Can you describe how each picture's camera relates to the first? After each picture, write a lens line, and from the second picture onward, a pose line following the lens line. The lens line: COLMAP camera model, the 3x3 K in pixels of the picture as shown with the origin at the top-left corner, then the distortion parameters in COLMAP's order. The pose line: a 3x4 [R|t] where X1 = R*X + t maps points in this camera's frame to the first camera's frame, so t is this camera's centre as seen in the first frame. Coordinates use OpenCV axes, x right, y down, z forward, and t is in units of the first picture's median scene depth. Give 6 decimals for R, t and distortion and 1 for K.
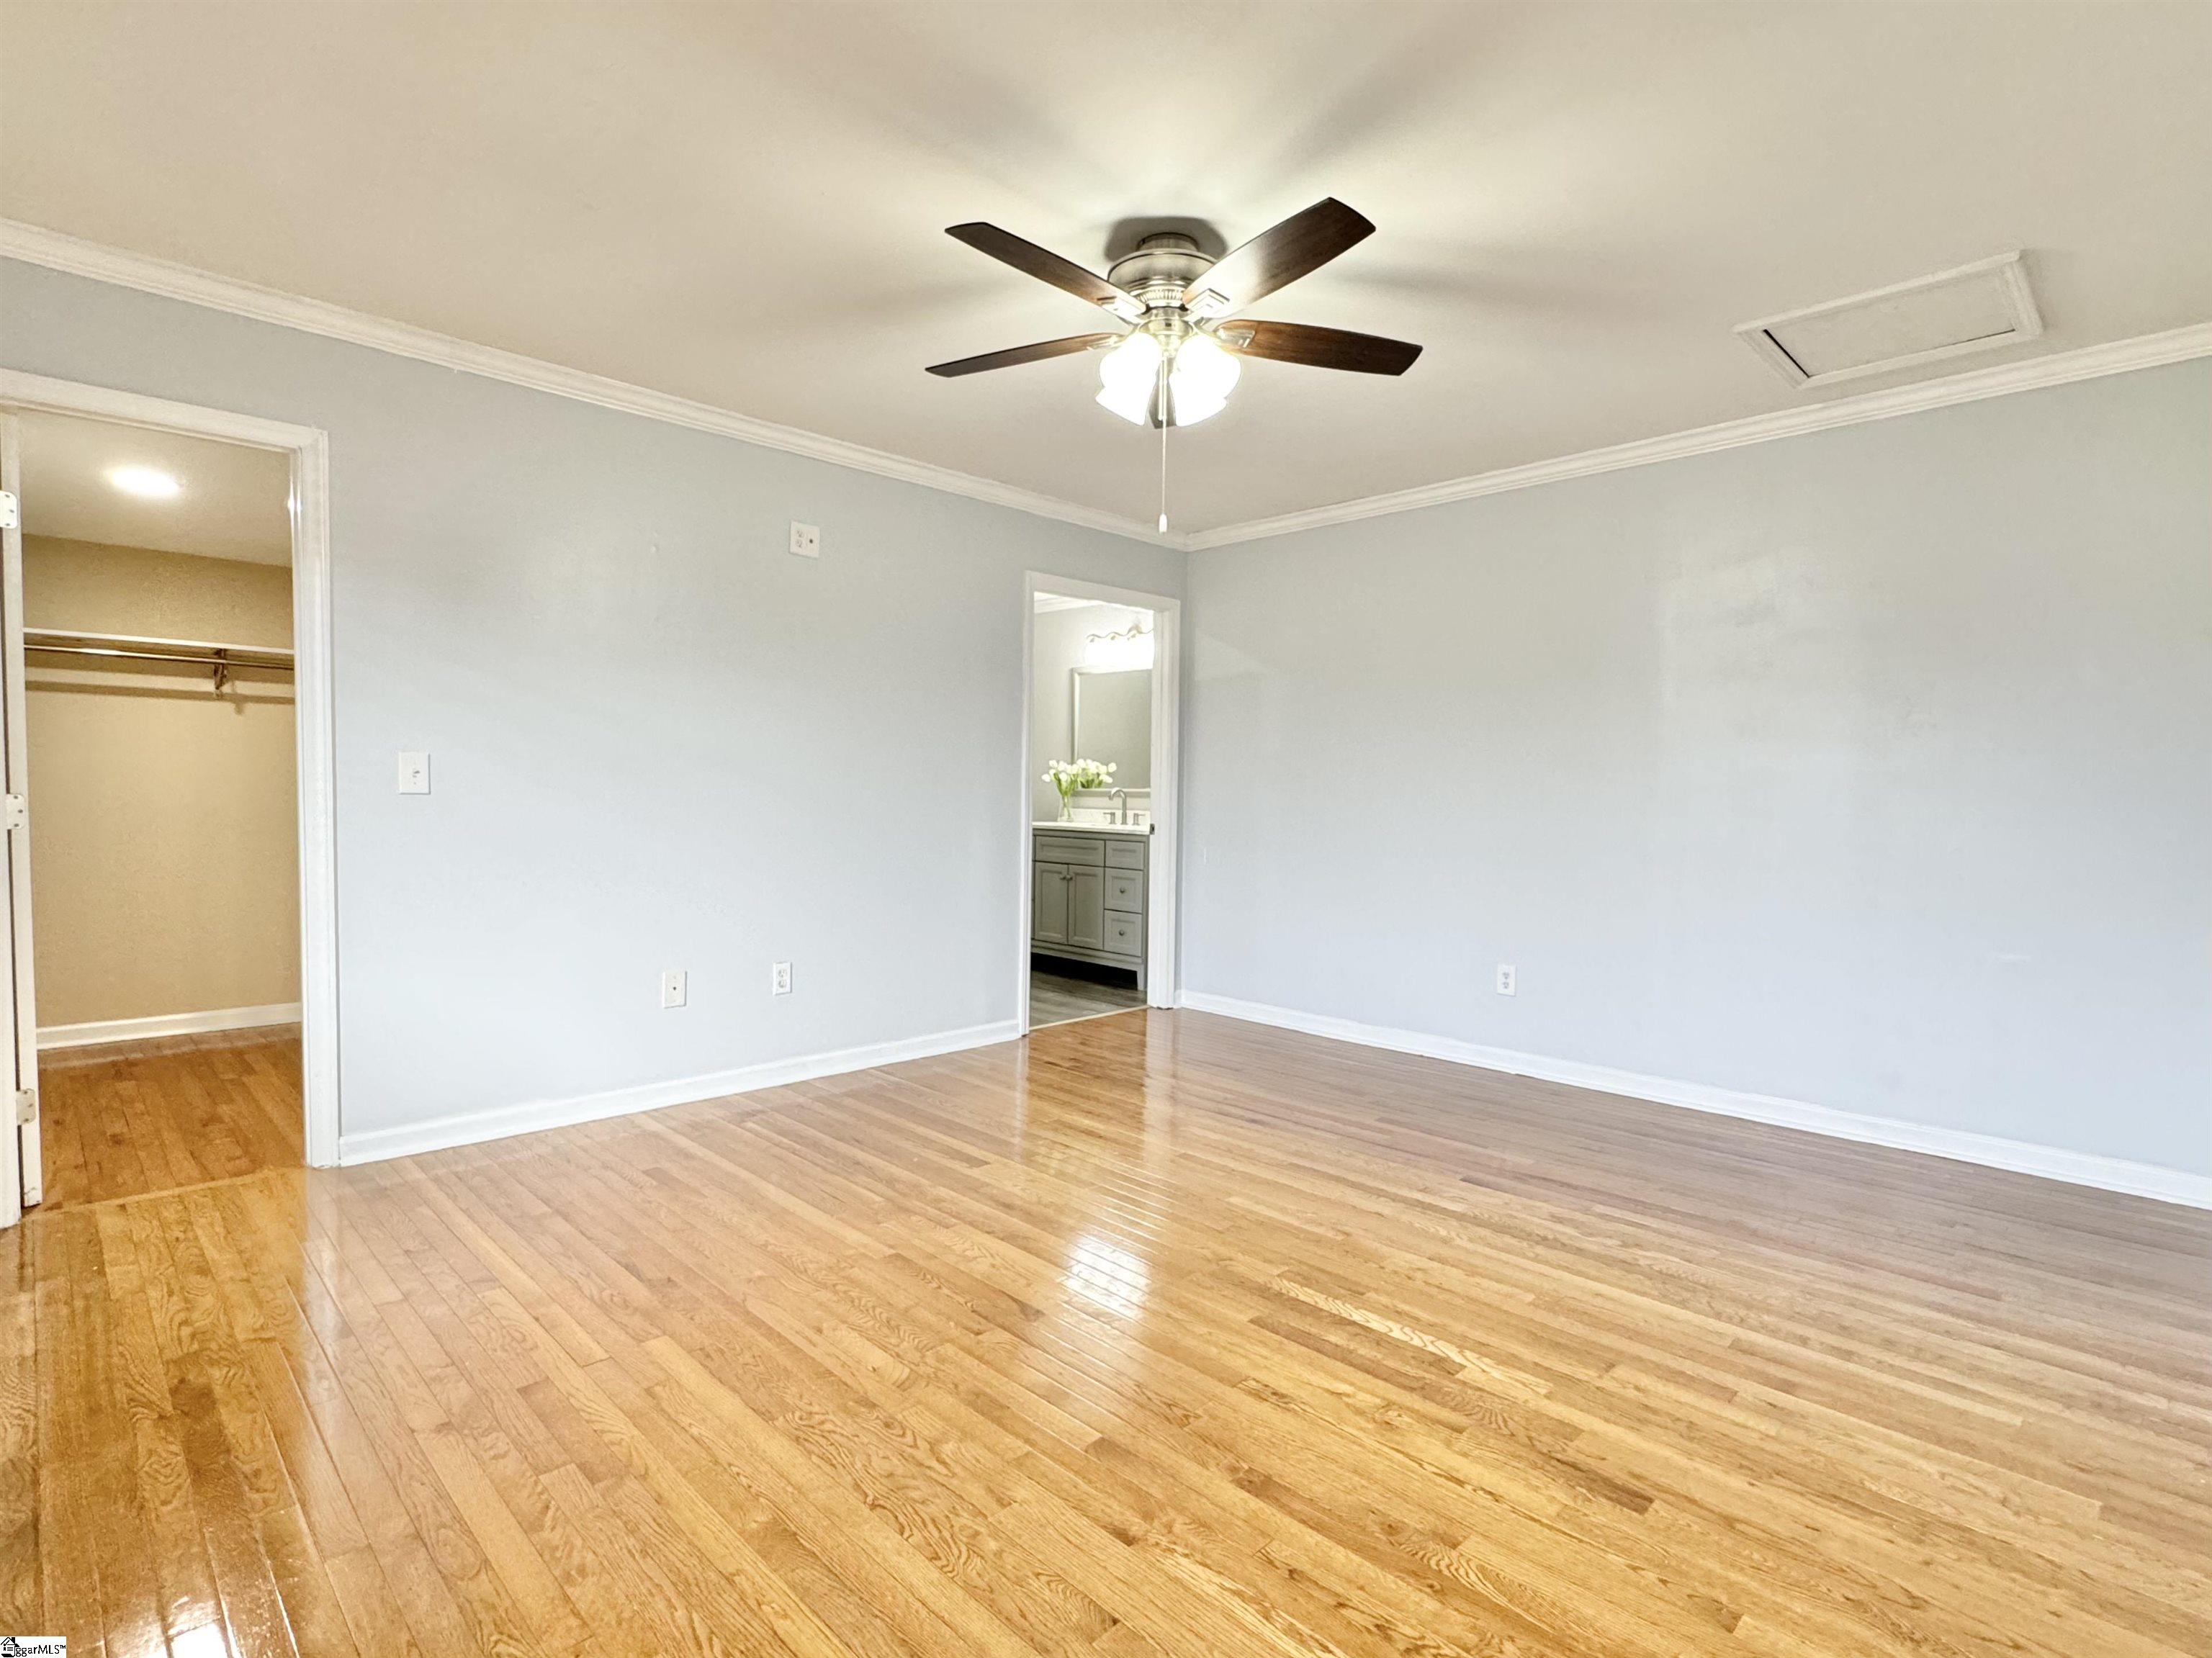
lens RADIAL K [[1039.2, 0, 1106.0], [0, 1039.2, 829.0], [0, 0, 1]] dist [-0.000363, -0.004277]
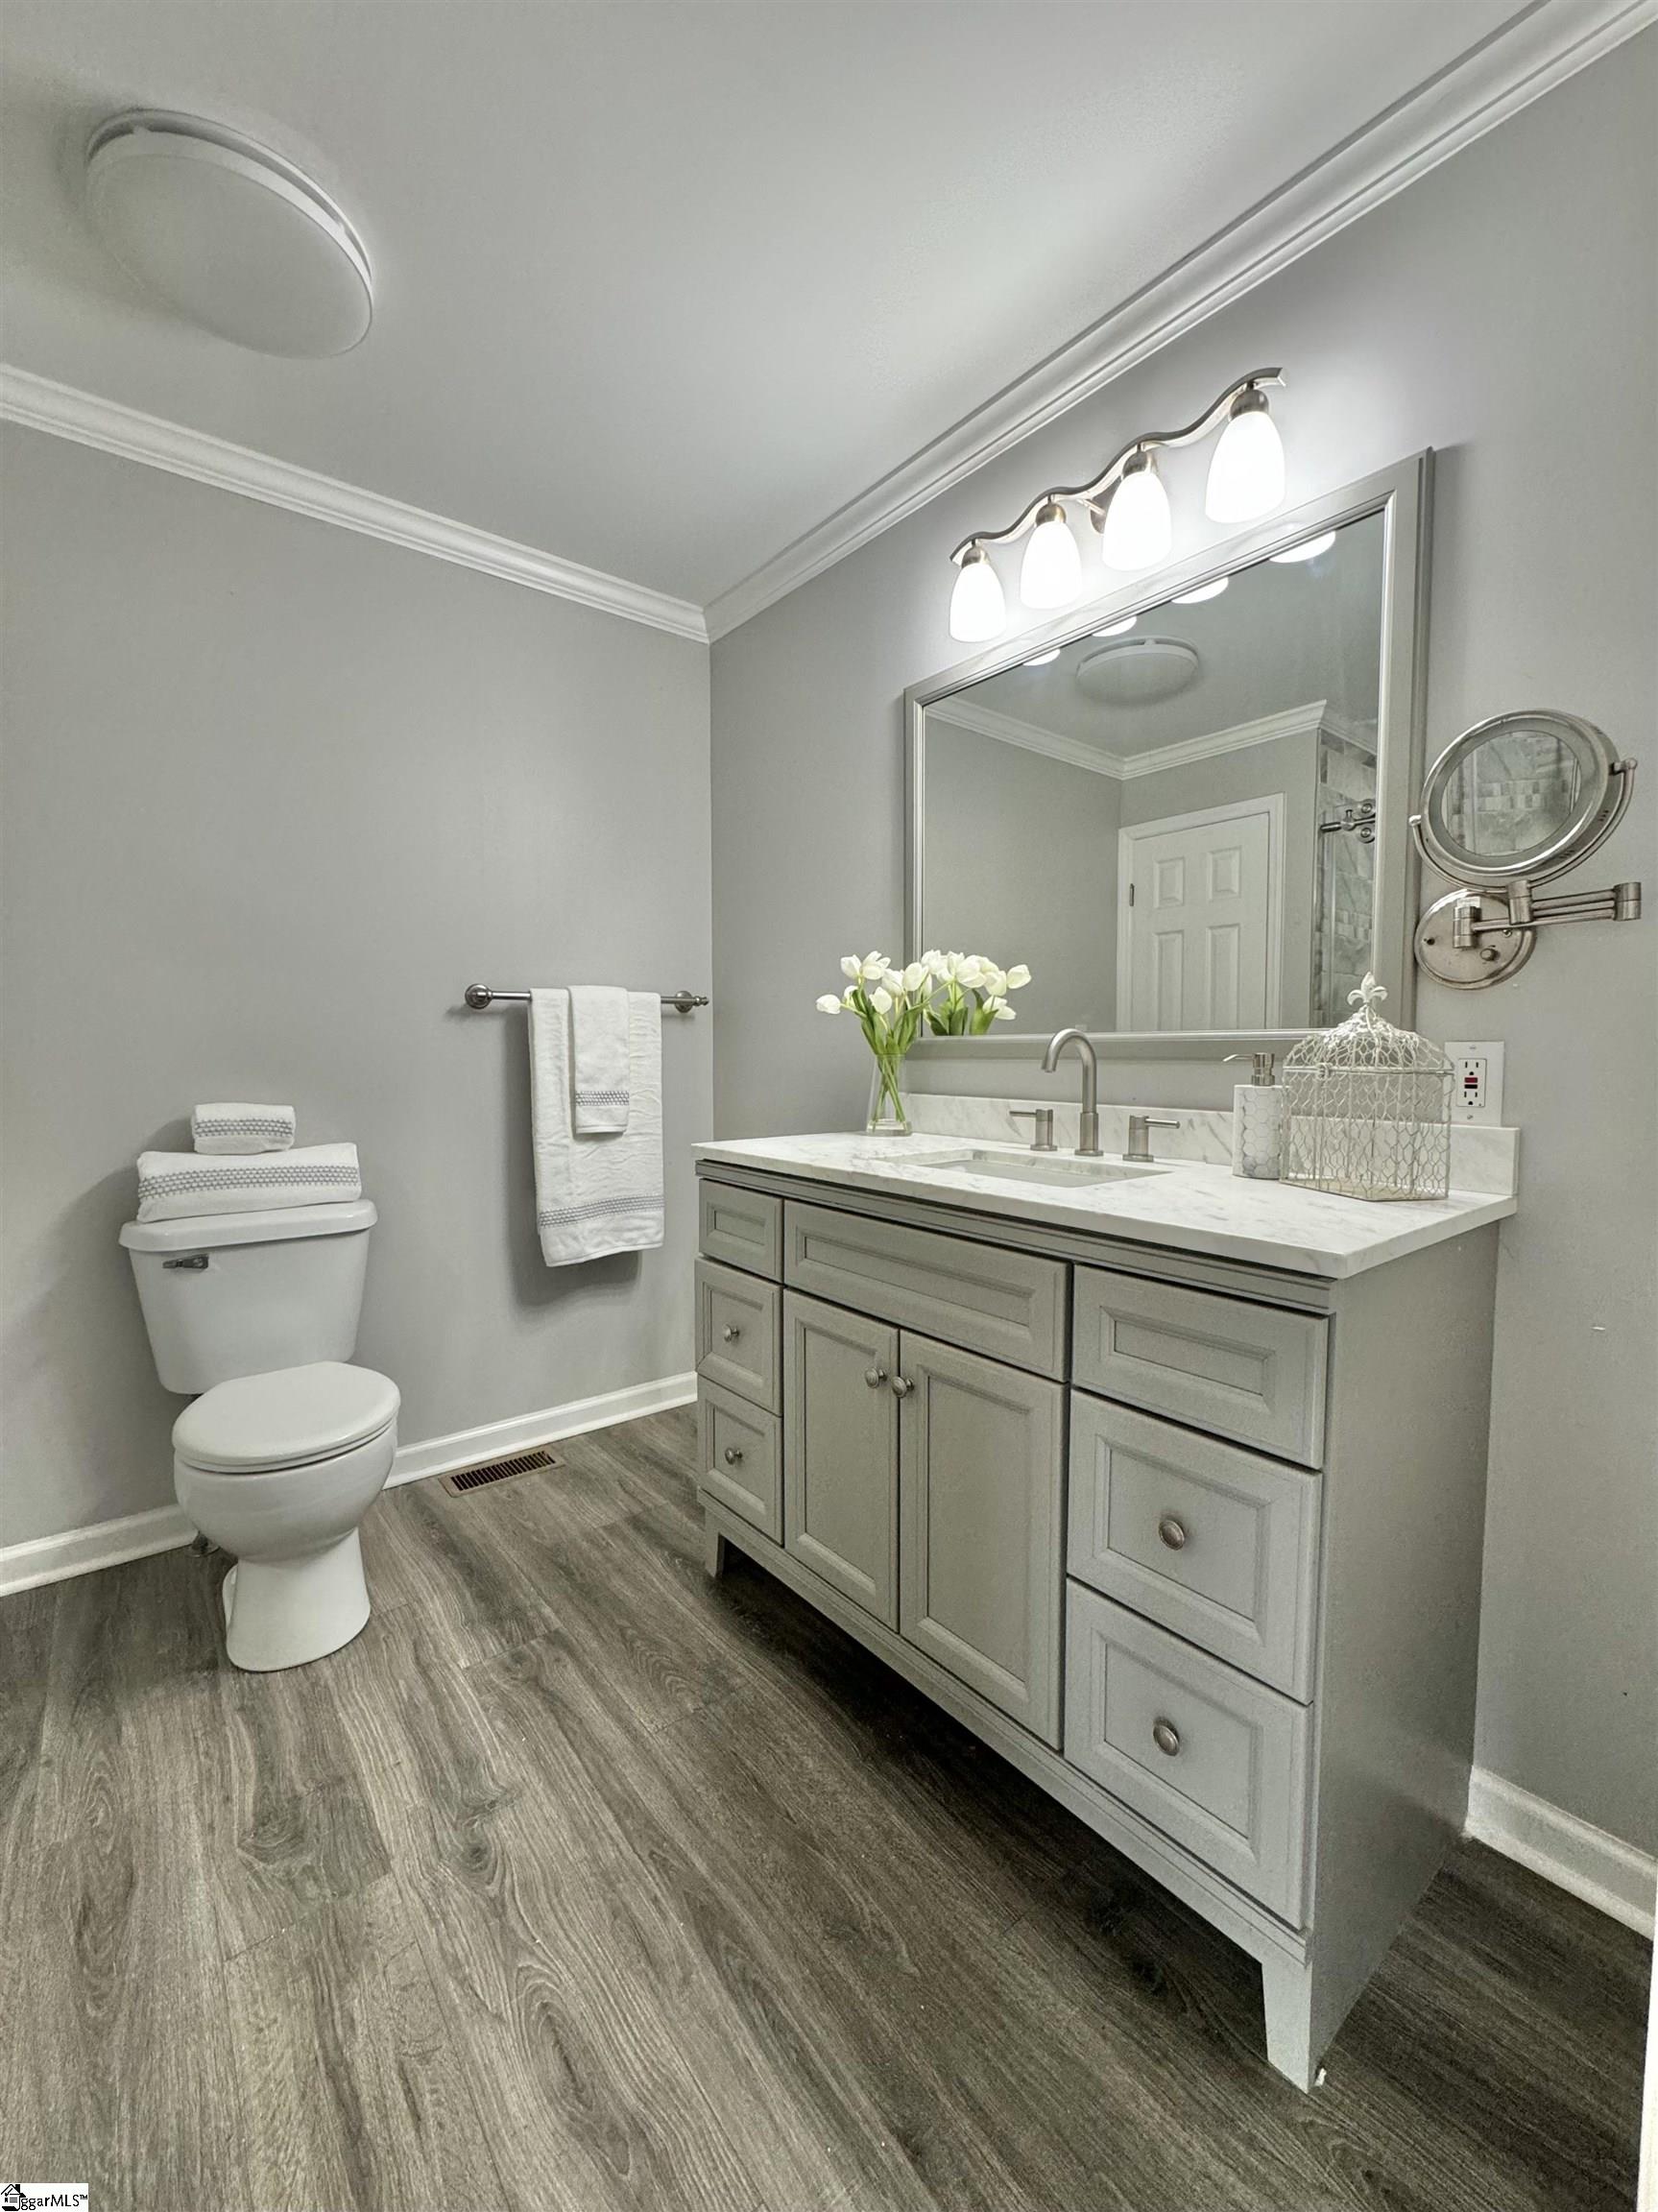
lens RADIAL K [[885.6, 0, 829.0], [0, 885.6, 1106.0], [0, 0, 1]] dist [-0.002976, 0.000277]
pose [[0.994069, -0.007578, -0.108486, -0.026781], [0.009892, 0.999735, 0.020805, -0.022587], [0.108300, -0.021754, 0.993880, 0.714734]]
